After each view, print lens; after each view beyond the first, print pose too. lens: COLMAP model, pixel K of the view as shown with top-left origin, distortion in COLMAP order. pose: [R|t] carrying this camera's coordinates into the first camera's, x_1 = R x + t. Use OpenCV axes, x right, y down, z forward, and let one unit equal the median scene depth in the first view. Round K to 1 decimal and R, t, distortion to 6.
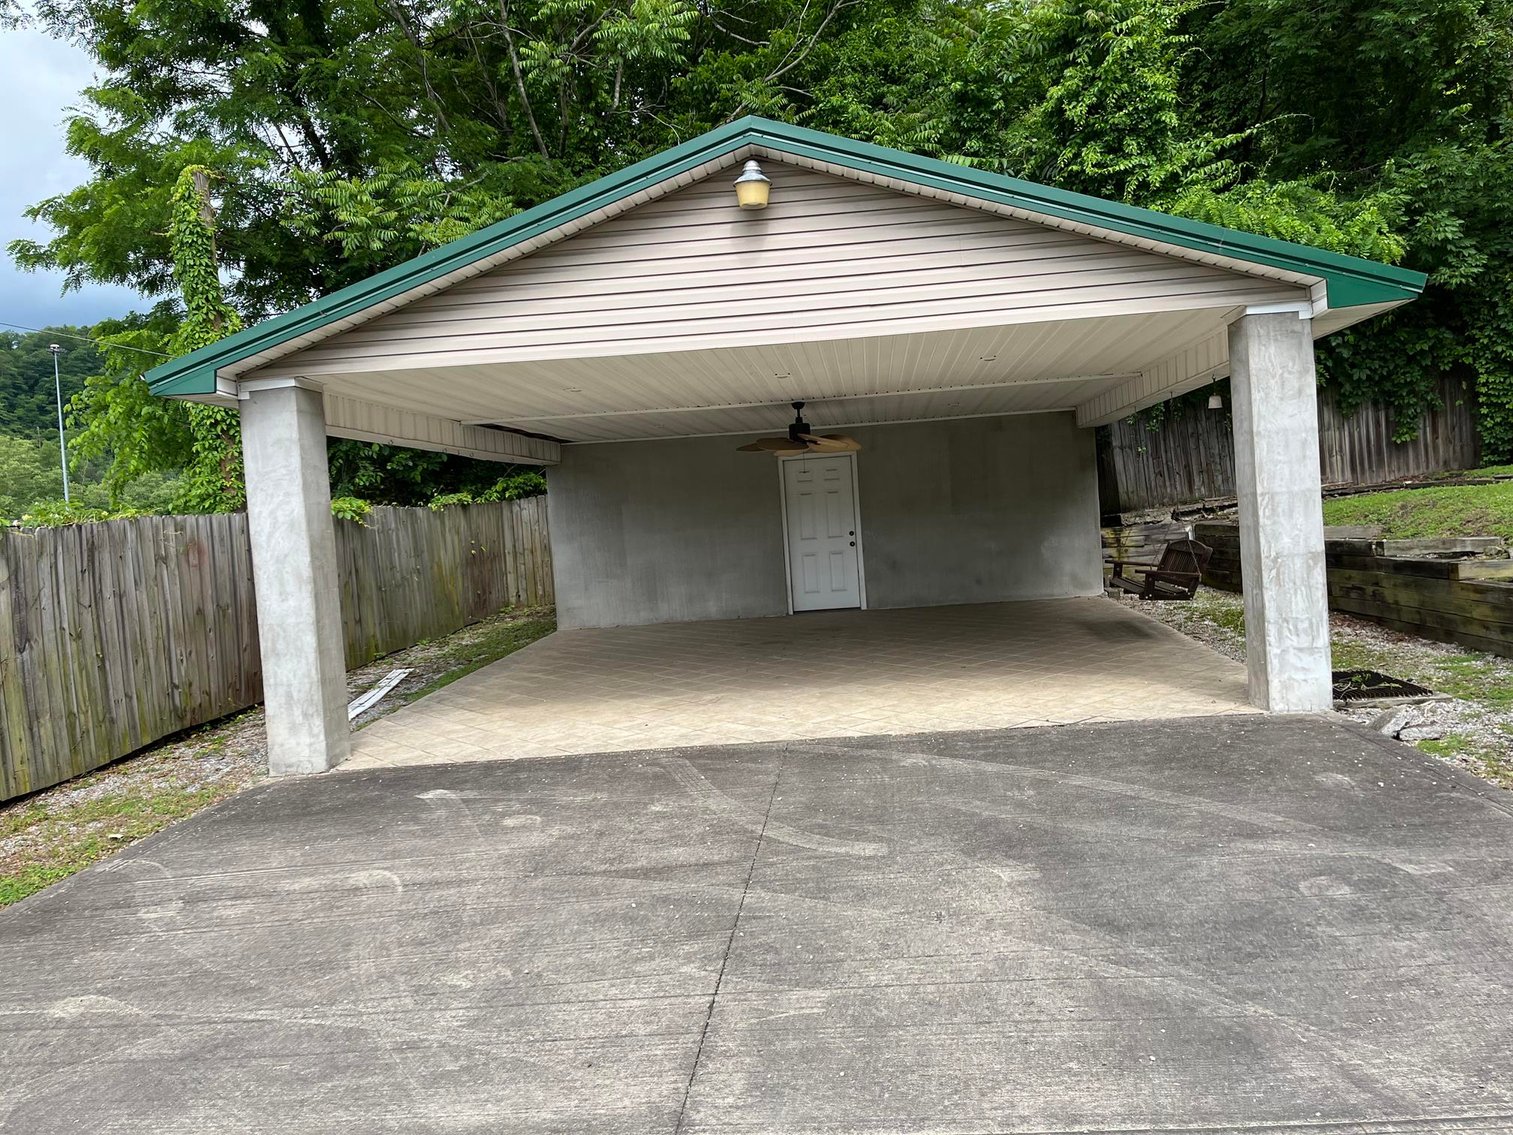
lens RADIAL K [[1114.2, 0, 772.9], [0, 1114.2, 569.1], [0, 0, 1]] dist [0.055458, -0.001658]
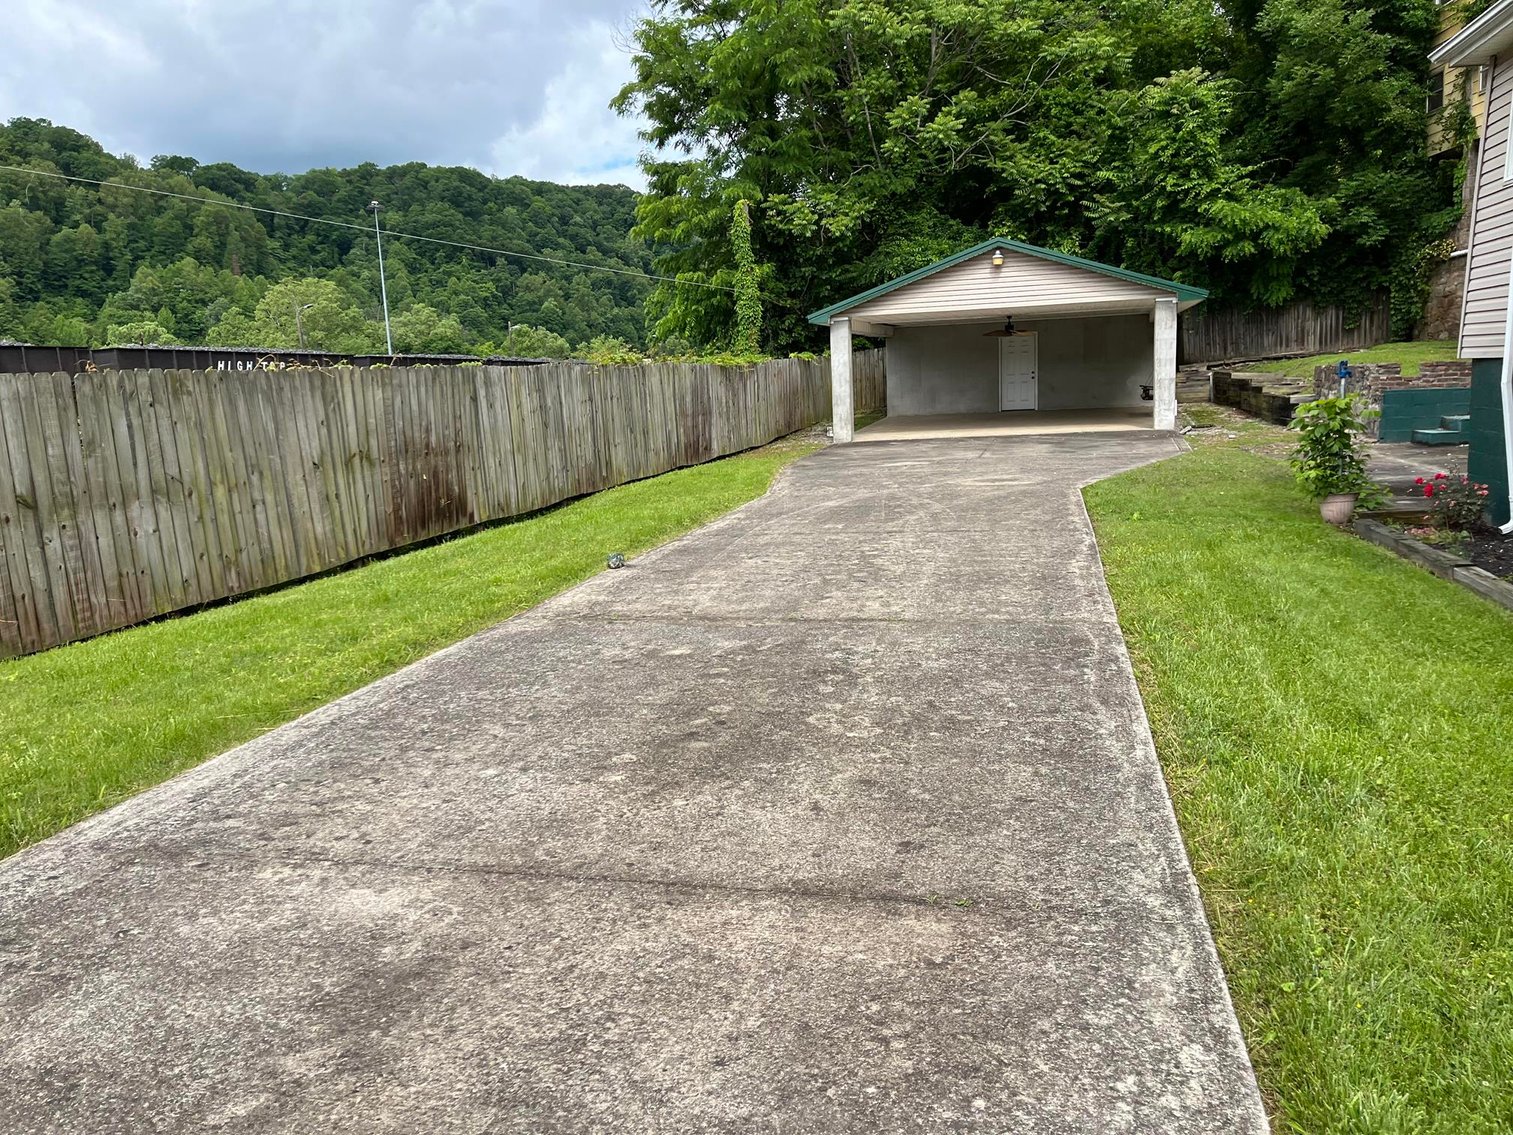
lens RADIAL K [[1114.2, 0, 772.9], [0, 1114.2, 569.1], [0, 0, 1]] dist [0.055458, -0.001658]
pose [[0.983122, 0.054898, -0.174520, -0.019883], [-0.030773, 0.989947, 0.138049, 0.054671], [0.180344, -0.130348, 0.974928, -1.128131]]
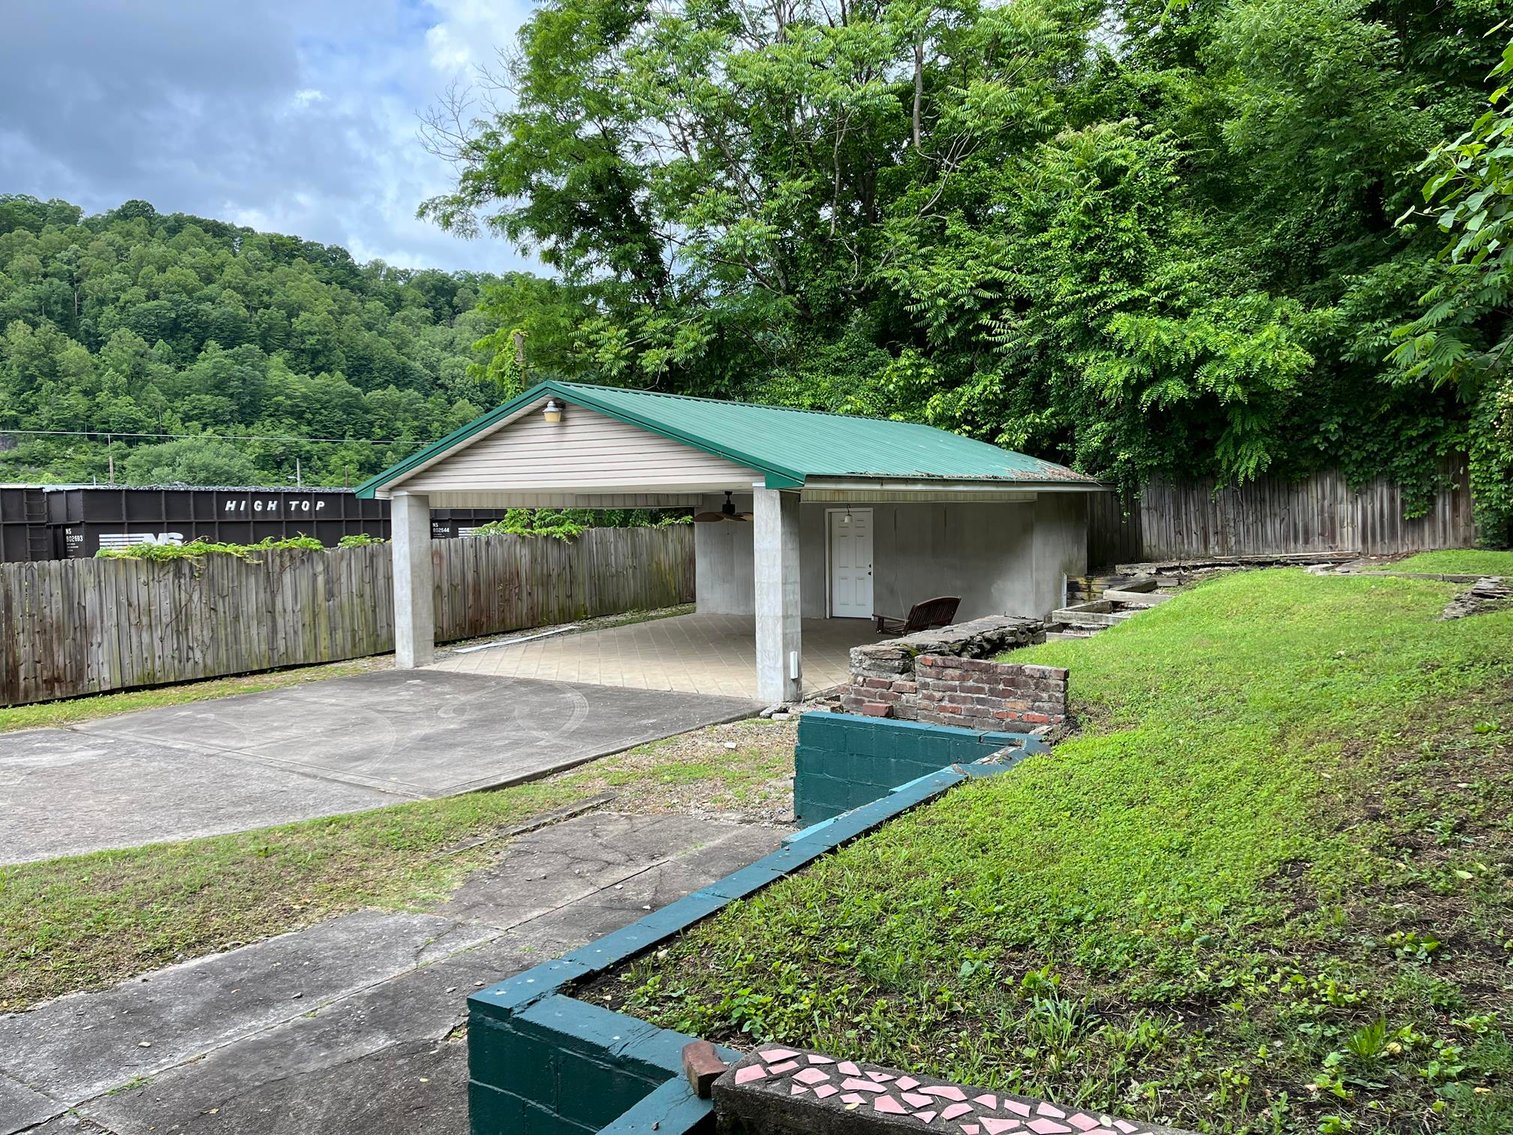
lens RADIAL K [[1140.9, 0, 801.4], [0, 1140.9, 569.6], [0, 0, 1]] dist [0.045607, -0.009930]
pose [[0.864710, 0.082473, -0.495454, 0.683182], [-0.067839, 0.996565, 0.047490, -0.086505], [0.497668, -0.007454, 0.867335, -0.285896]]
